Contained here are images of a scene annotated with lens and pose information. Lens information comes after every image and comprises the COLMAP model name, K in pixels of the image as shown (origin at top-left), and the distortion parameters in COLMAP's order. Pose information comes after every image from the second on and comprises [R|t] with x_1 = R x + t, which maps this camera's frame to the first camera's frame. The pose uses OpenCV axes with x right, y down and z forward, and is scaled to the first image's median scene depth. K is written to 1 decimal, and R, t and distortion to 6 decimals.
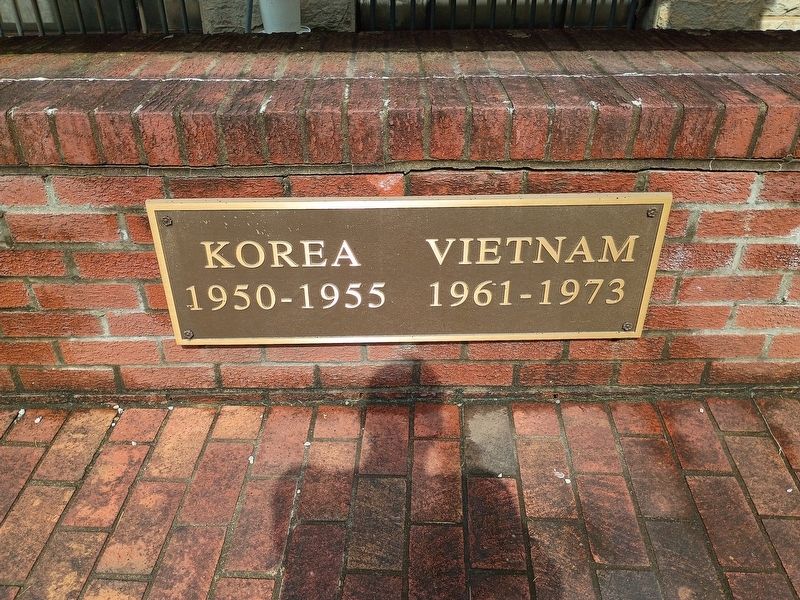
lens RADIAL K [[693.1, 0, 400.9], [0, 693.1, 296.6], [0, 0, 1]] dist [0.053840, -0.076306]
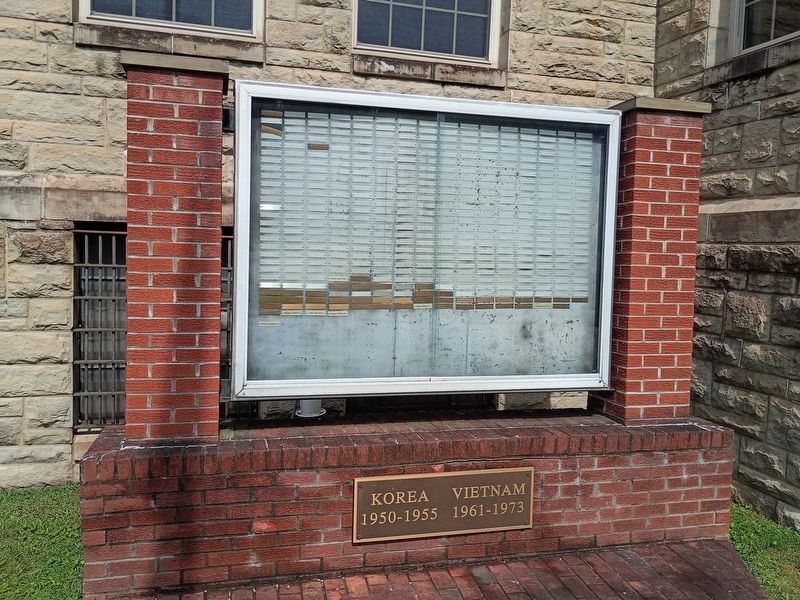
lens RADIAL K [[693.1, 0, 400.9], [0, 693.1, 296.6], [0, 0, 1]] dist [0.053840, -0.076306]
pose [[0.972494, 0.009332, 0.232743, -0.781989], [0.104066, 0.876524, -0.469975, 0.505290], [-0.208390, 0.481268, 0.851443, -1.595057]]
